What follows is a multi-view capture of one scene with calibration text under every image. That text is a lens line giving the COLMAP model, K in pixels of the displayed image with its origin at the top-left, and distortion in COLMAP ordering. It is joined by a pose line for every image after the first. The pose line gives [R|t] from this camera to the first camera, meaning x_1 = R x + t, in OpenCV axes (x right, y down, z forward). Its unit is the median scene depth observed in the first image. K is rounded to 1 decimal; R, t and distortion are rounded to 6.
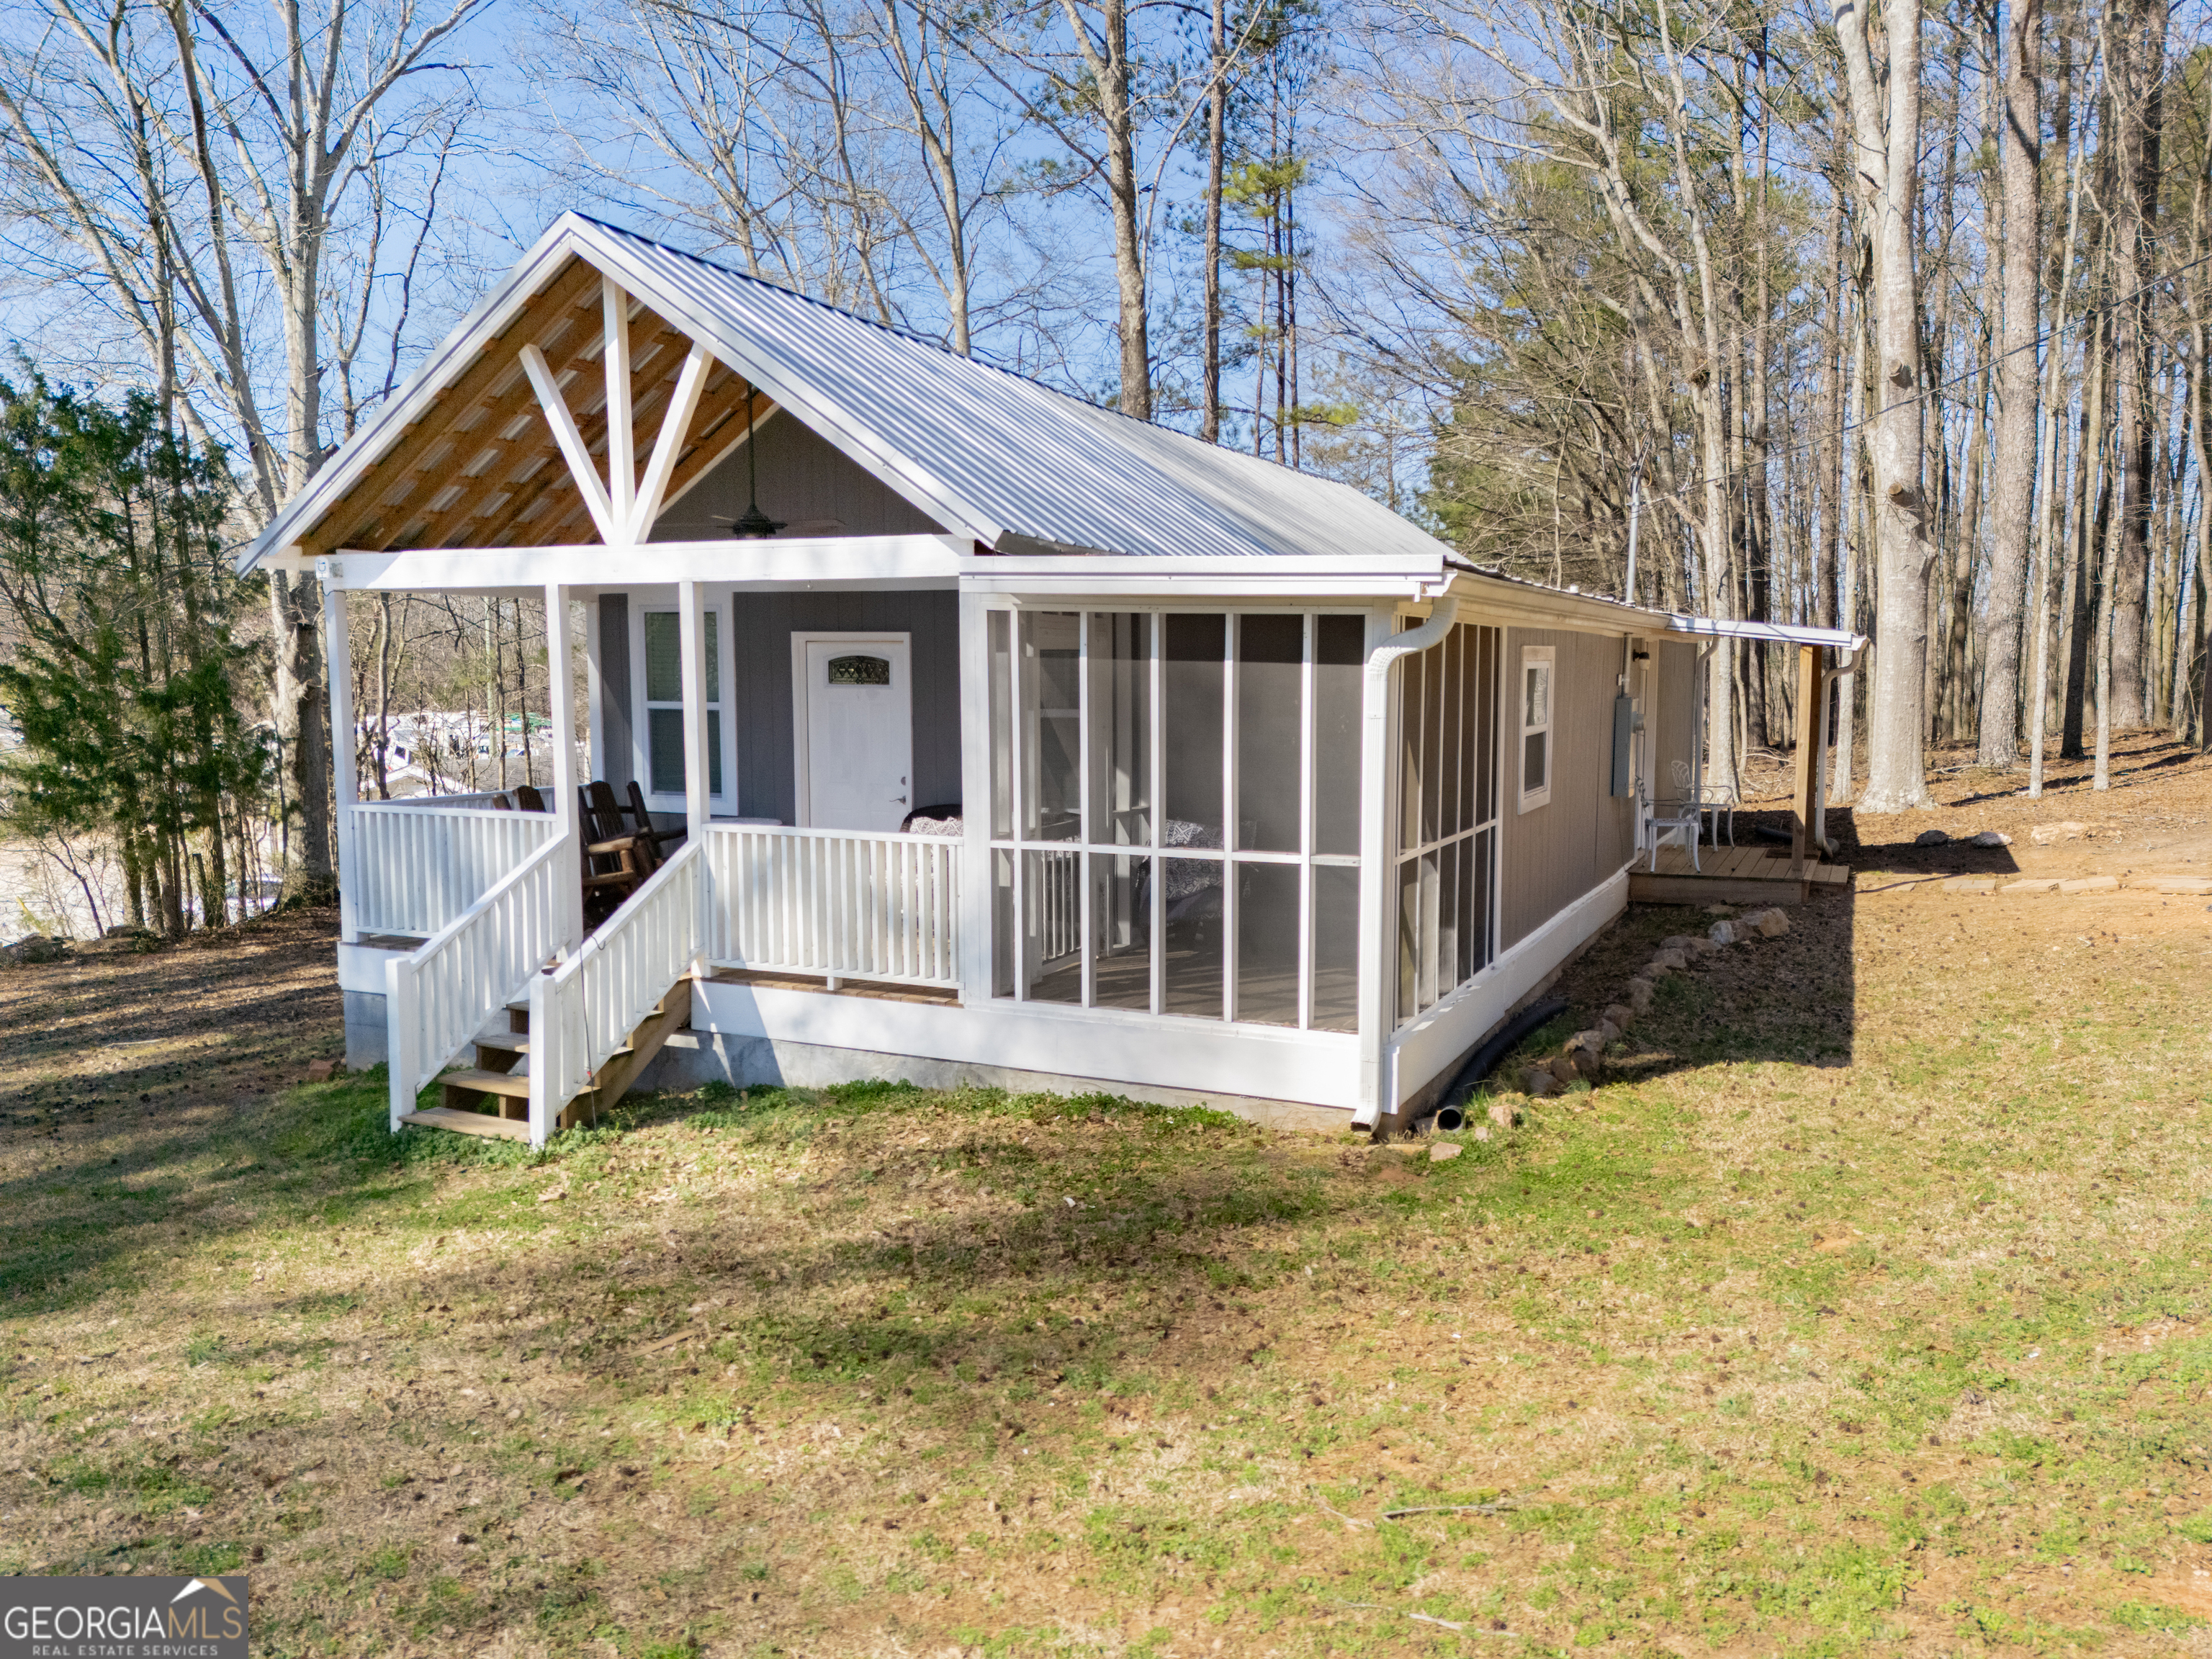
lens RADIAL K [[1604.1, 0, 1102.9], [0, 1604.1, 828.7], [0, 0, 1]] dist [0.048889, -0.026835]
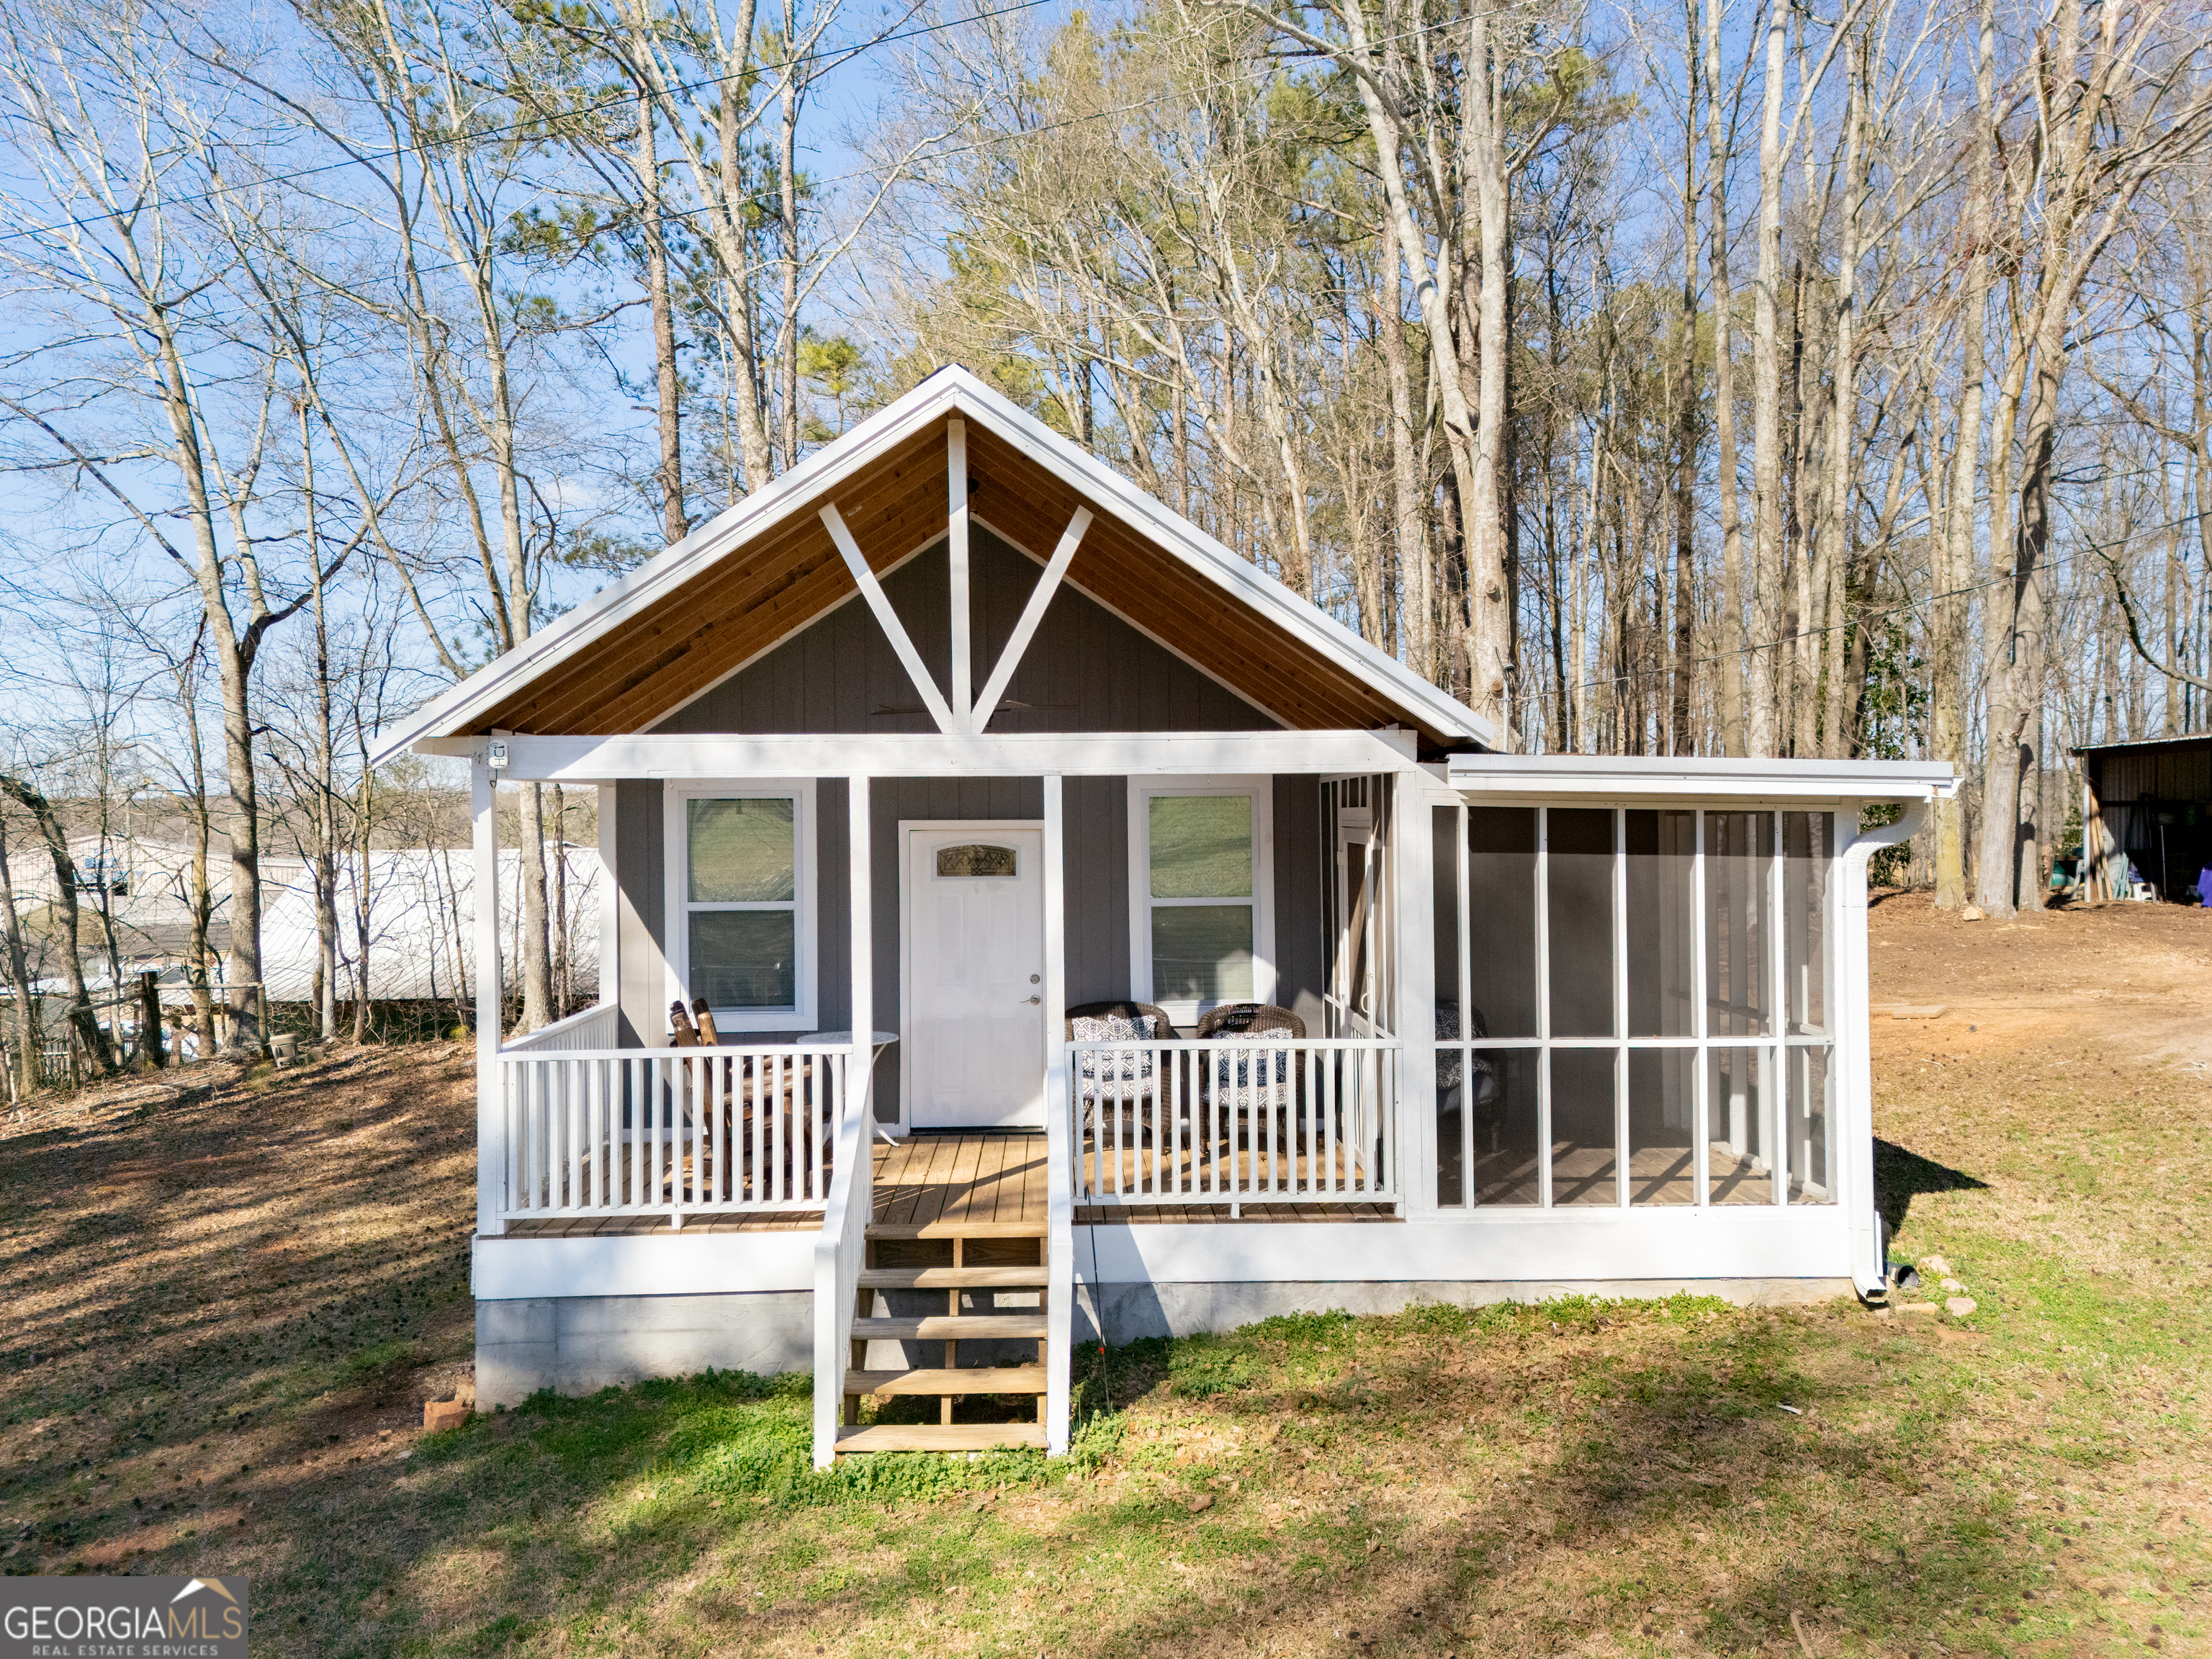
lens RADIAL K [[1604.1, 0, 1107.7], [0, 1604.1, 827.7], [0, 0, 1]] dist [0.048889, -0.026835]
pose [[0.899263, -0.010549, 0.437282, -0.626903], [0.053250, 0.994914, -0.085507, -0.046166], [-0.434156, 0.100179, 0.895250, 0.189745]]
